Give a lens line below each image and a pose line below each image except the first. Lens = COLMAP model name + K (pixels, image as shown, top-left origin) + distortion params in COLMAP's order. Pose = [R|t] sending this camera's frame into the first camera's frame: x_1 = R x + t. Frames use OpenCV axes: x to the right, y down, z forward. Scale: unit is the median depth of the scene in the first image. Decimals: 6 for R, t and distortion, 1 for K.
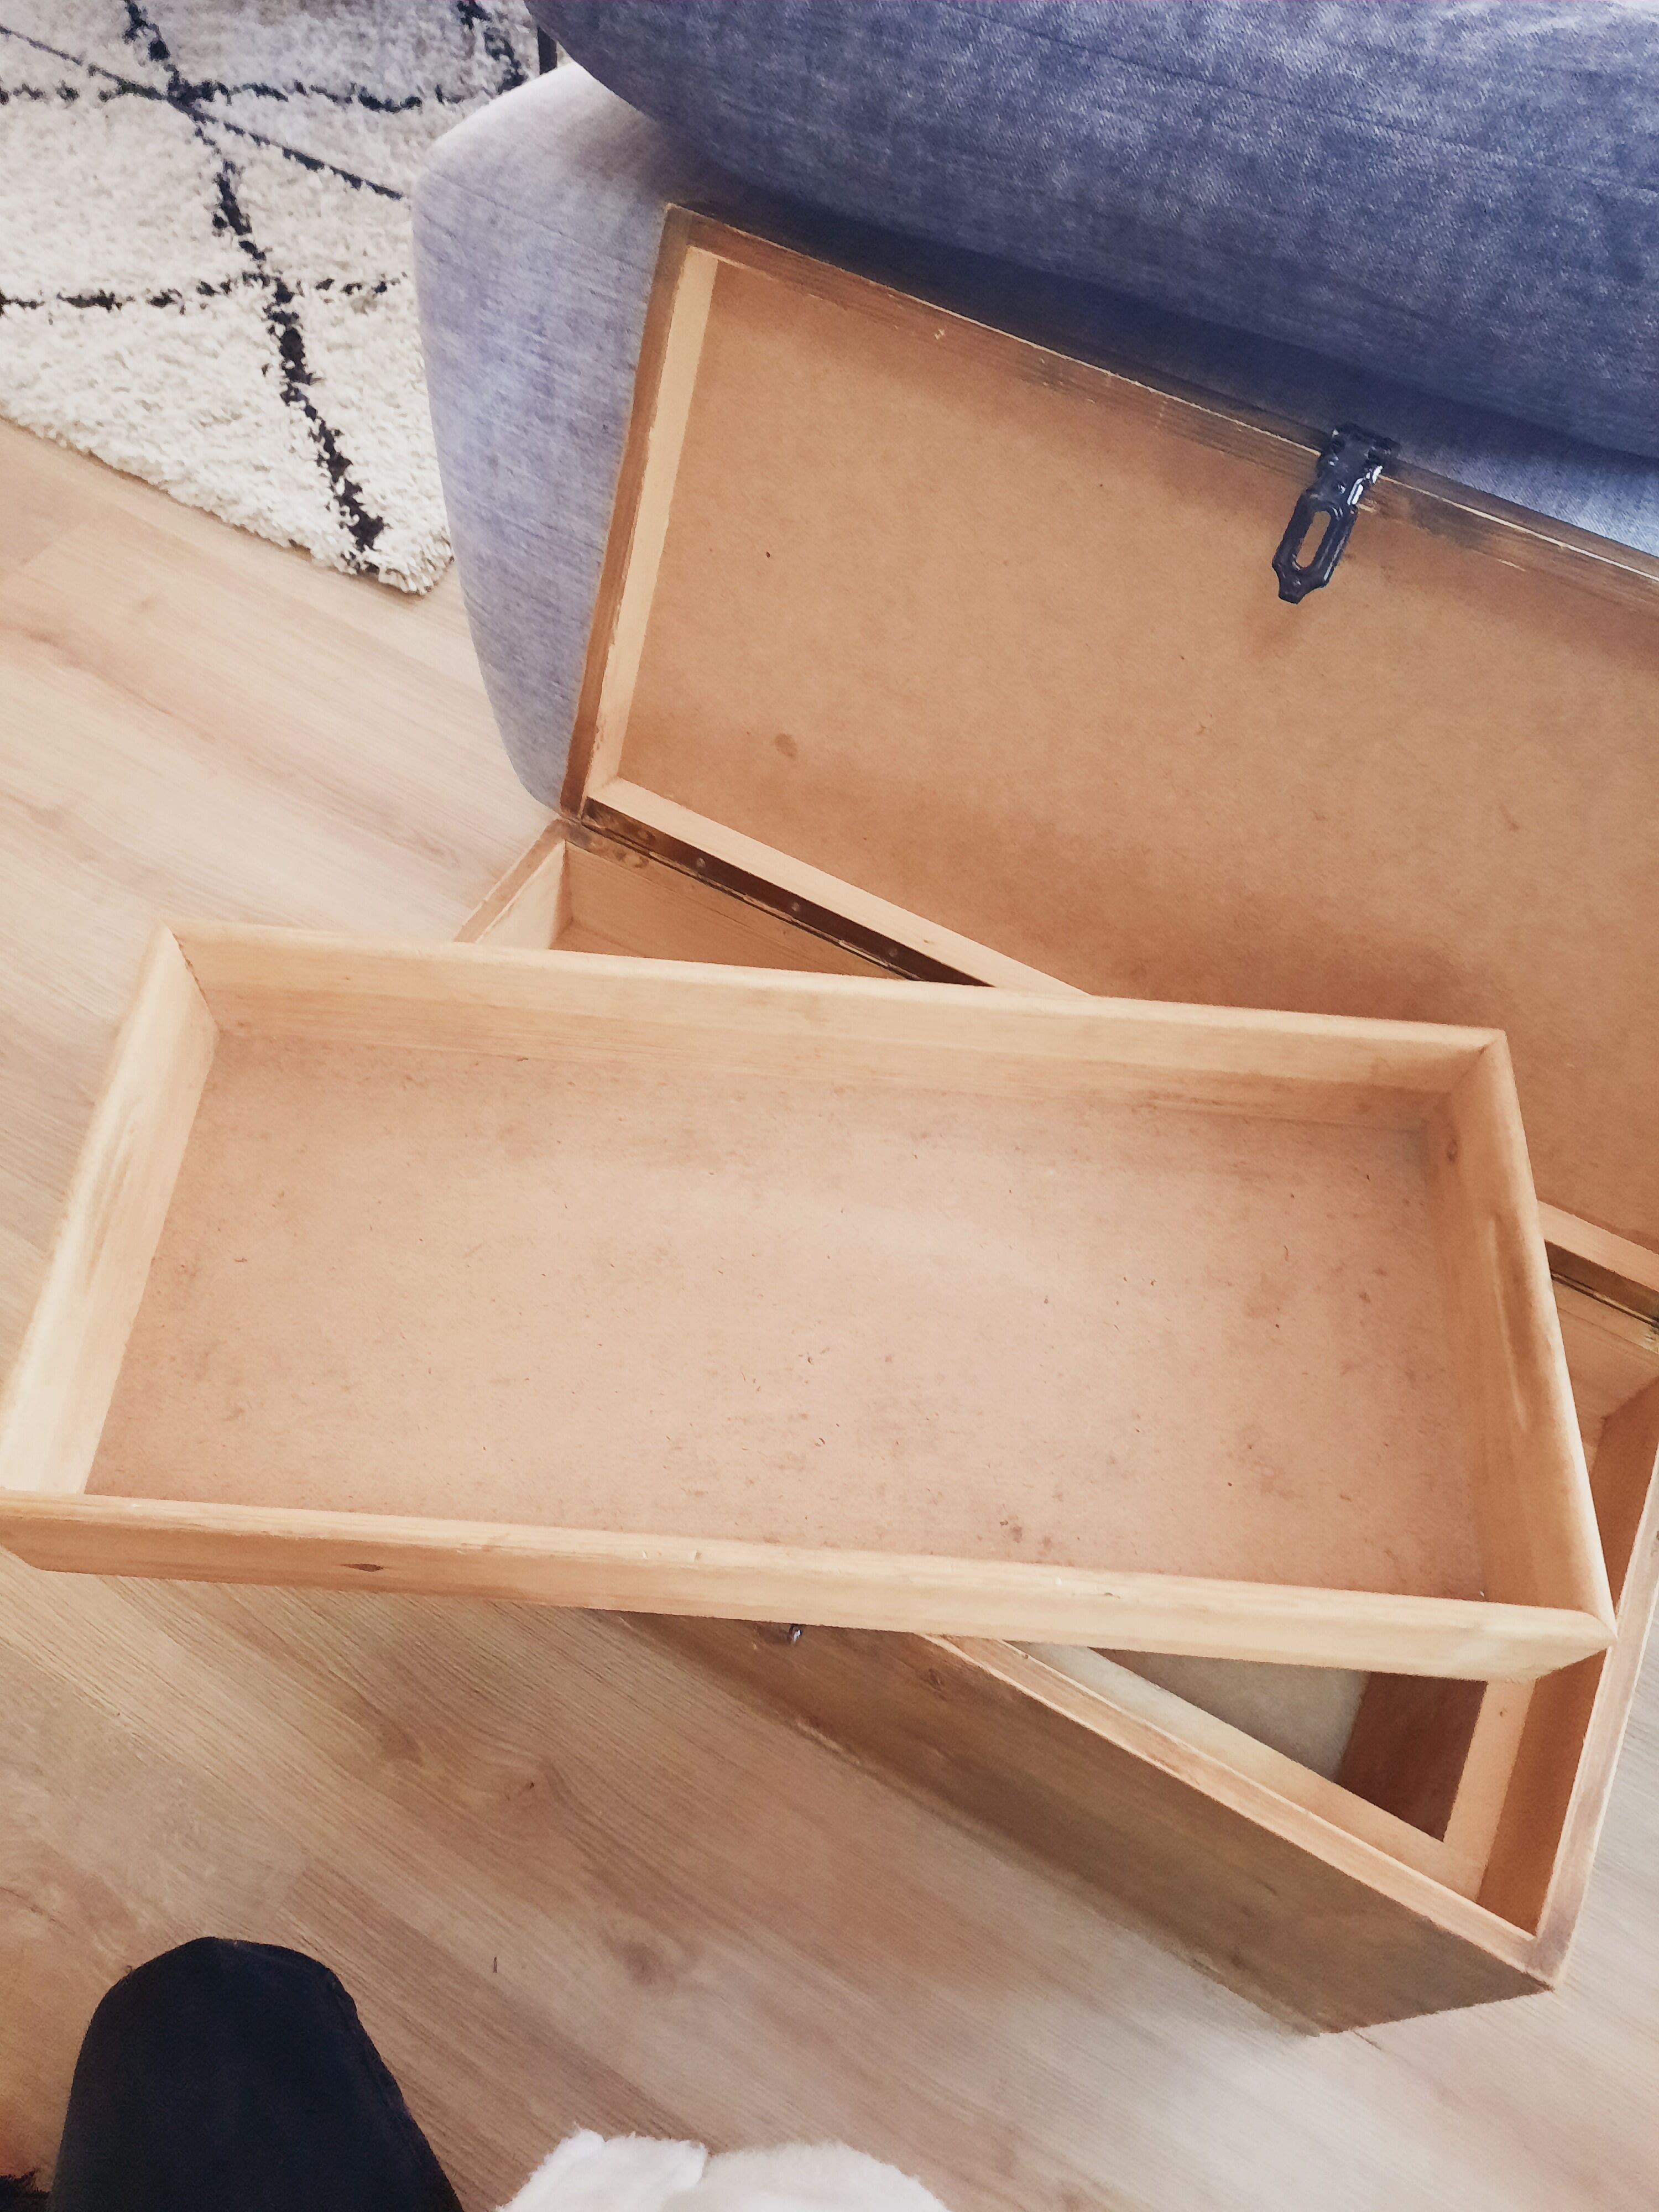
lens RADIAL K [[1571.6, 0, 829.5], [0, 1571.6, 1106.0], [0, 0, 1]] dist [0.002422, 0.000115]
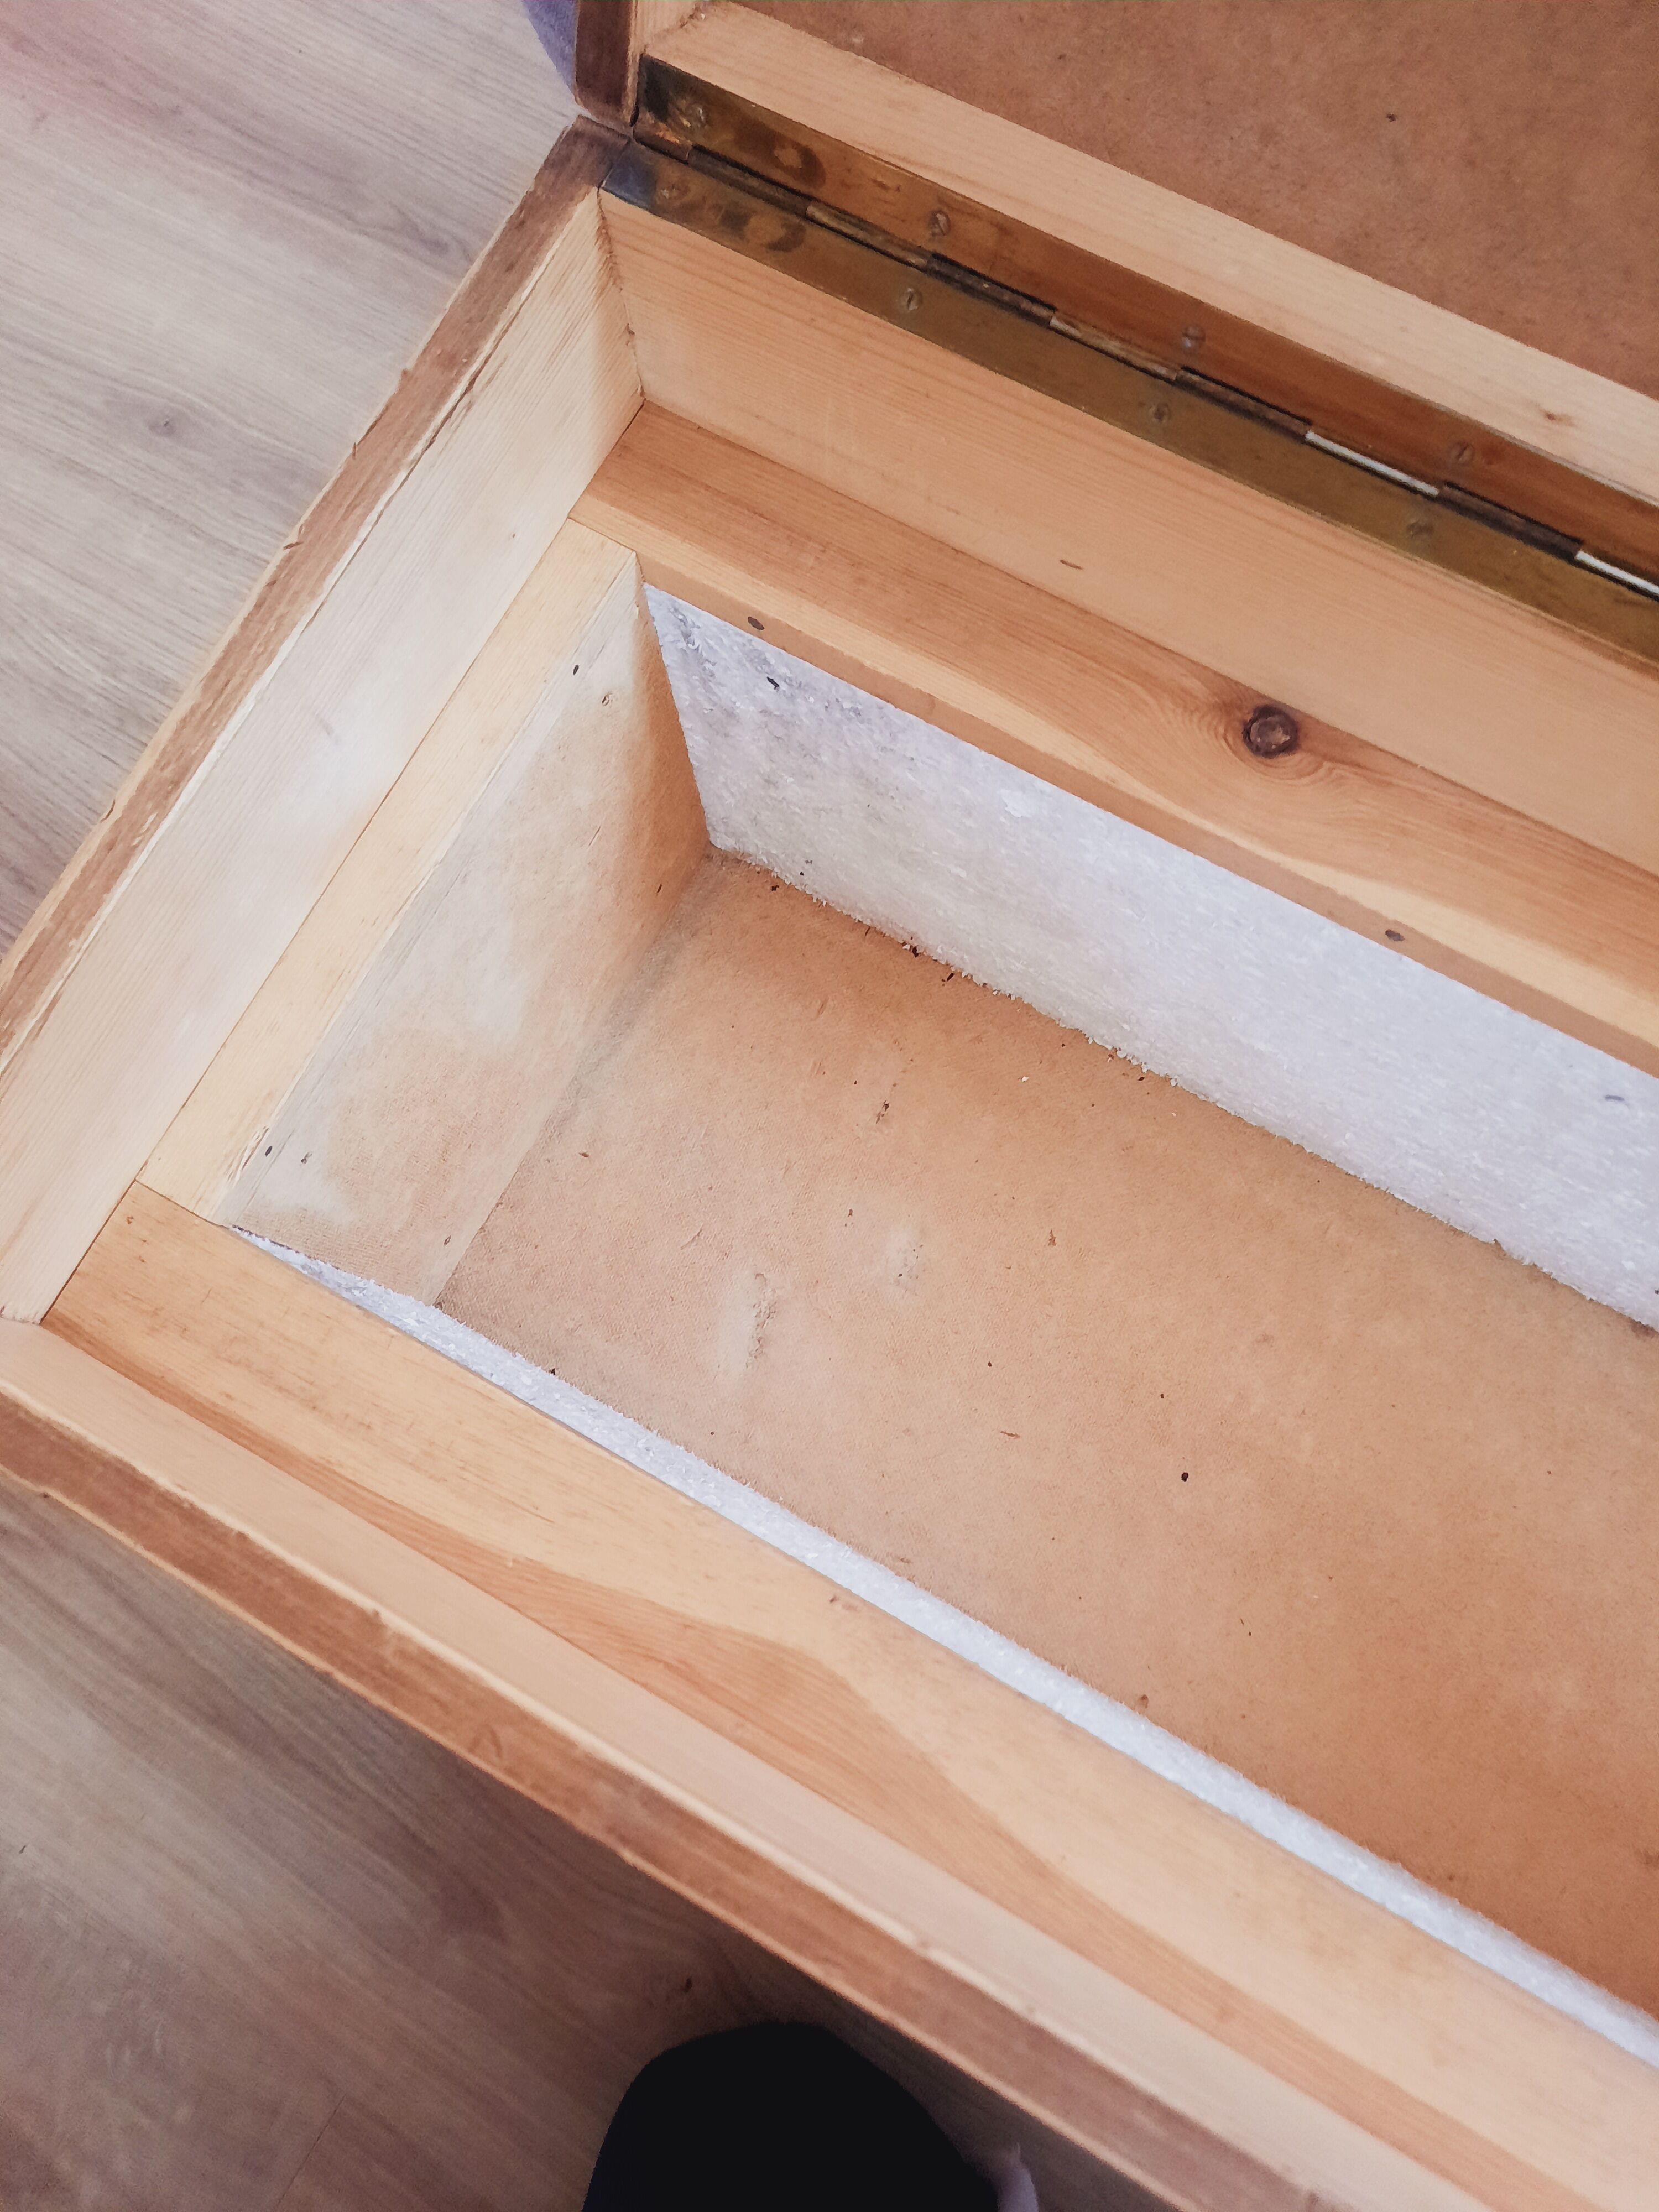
lens RADIAL K [[1571.6, 0, 829.5], [0, 1571.6, 1106.0], [0, 0, 1]] dist [0.002422, 0.000115]
pose [[0.991940, 0.000429, -0.126707, -0.059171], [0.042809, 0.940057, 0.338320, -0.082547], [0.119257, -0.341018, 0.932462, 0.557789]]
